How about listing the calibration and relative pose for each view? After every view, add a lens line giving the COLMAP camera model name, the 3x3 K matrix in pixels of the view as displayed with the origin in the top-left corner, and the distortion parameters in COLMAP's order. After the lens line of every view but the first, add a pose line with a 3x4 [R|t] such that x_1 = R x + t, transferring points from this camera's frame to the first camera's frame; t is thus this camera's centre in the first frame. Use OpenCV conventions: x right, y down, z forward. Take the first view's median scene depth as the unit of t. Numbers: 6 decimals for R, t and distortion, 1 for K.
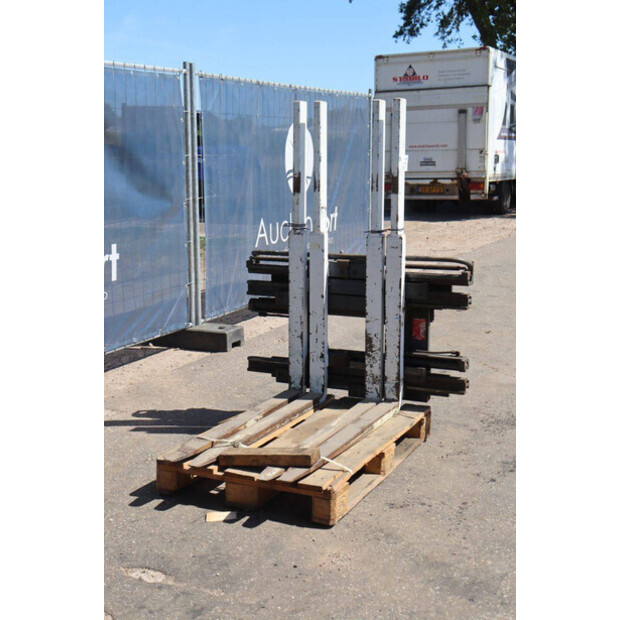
lens RADIAL K [[902.8, 0, 310.0], [0, 902.8, 310.0], [0, 0, 1]] dist [0.086859, -0.012993]
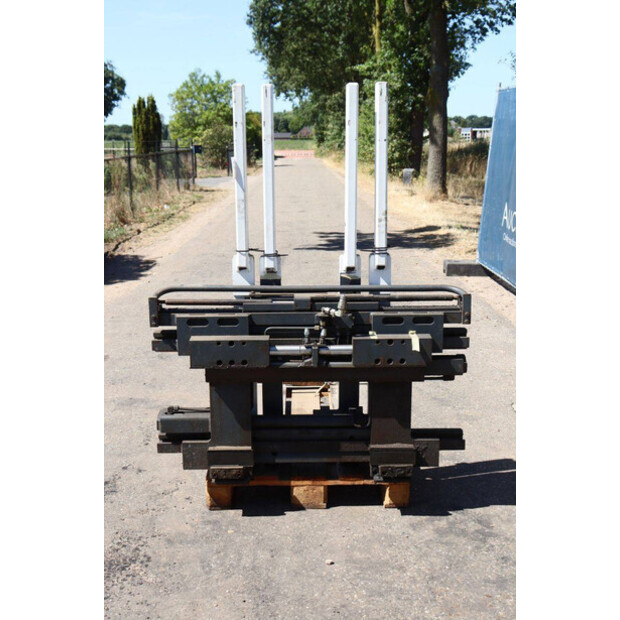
lens RADIAL K [[794.7, 0, 310.0], [0, 794.7, 310.0], [0, 0, 1]] dist [0.022111, 0.036554]
pose [[-0.898894, 0.101879, -0.426157, 0.337361], [-0.069099, 0.927463, 0.367476, -0.293132], [0.432682, 0.359769, -0.826651, 1.580653]]
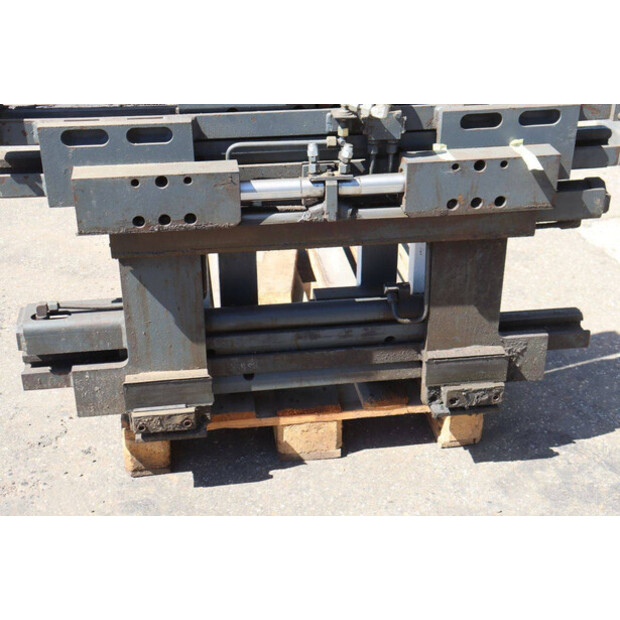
lens RADIAL K [[971.5, 0, 319.5], [0, 971.5, 310.6], [0, 0, 1]] dist [0.122986, 0.054654]
pose [[-0.831972, 0.254791, -0.492853, 0.272864], [-0.094228, 0.810521, 0.578081, -0.212822], [0.546758, 0.527387, -0.650322, 1.338666]]
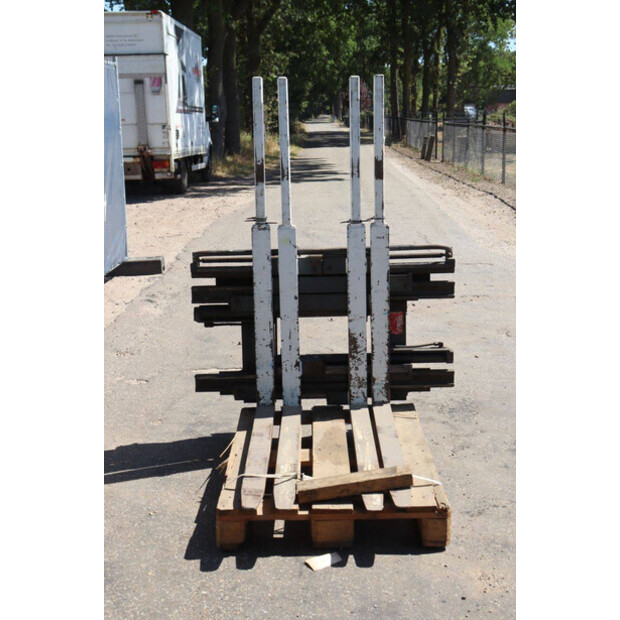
lens RADIAL K [[971.5, 0, 319.5], [0, 971.5, 310.6], [0, 0, 1]] dist [0.122986, 0.054654]
pose [[0.904400, -0.095762, 0.415801, -0.371284], [0.089262, 0.995390, 0.035093, -0.034445], [-0.417245, 0.005377, 0.908778, 0.121431]]
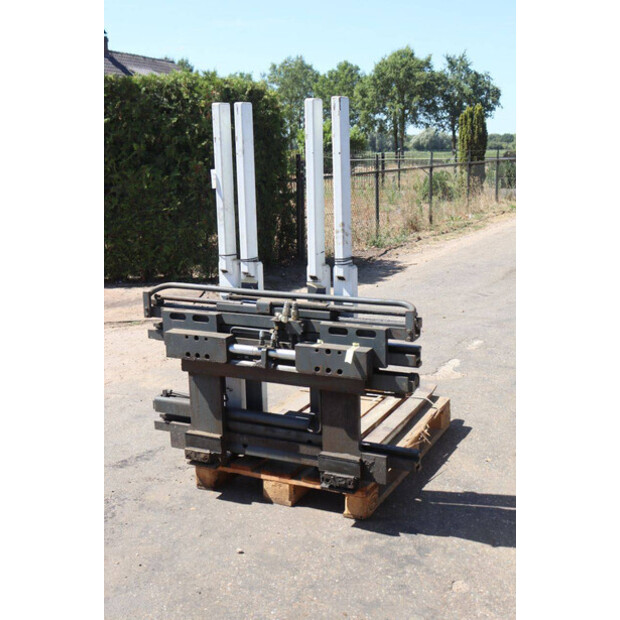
lens RADIAL K [[794.7, 0, 310.0], [0, 794.7, 310.0], [0, 0, 1]] dist [0.022111, 0.036554]
pose [[-0.999772, 0.017781, 0.011801, 0.010132], [0.020878, 0.929517, 0.368187, -0.310267], [-0.004423, 0.368349, -0.929677, 1.683183]]
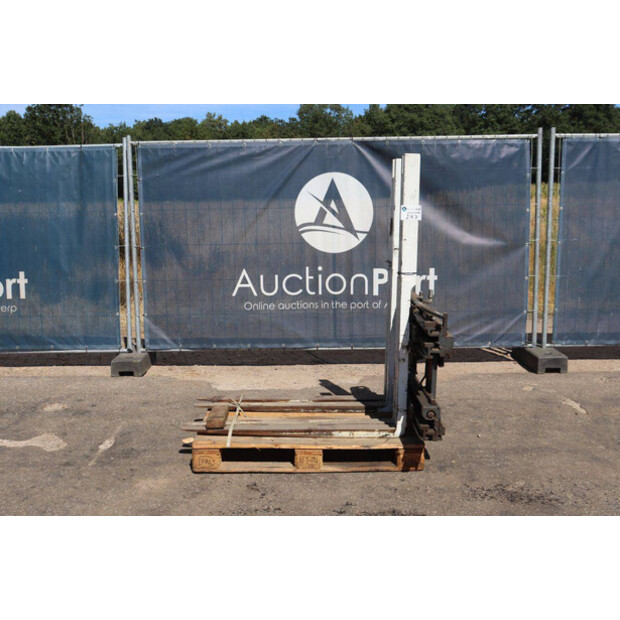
lens RADIAL K [[659.2, 0, 295.9], [0, 659.2, 269.8], [0, 0, 1]] dist [-0.024727, -0.012412]
pose [[0.417696, 0.109147, -0.902007, 0.753912], [-0.154631, 0.986815, 0.047804, -0.111151], [0.895332, 0.119511, 0.429066, 0.516228]]
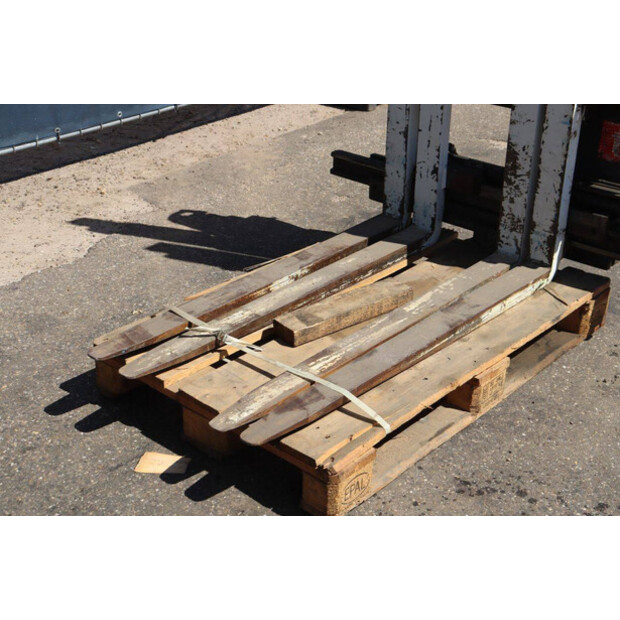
lens RADIAL K [[1009.0, 0, 310.0], [0, 1009.0, 310.0], [0, 0, 1]] dist [0.131292, 0.027064]
pose [[0.957547, 0.139040, -0.252531, 0.118368], [-0.057715, 0.950726, 0.304613, -0.061426], [0.282441, -0.277106, 0.918389, 0.352670]]
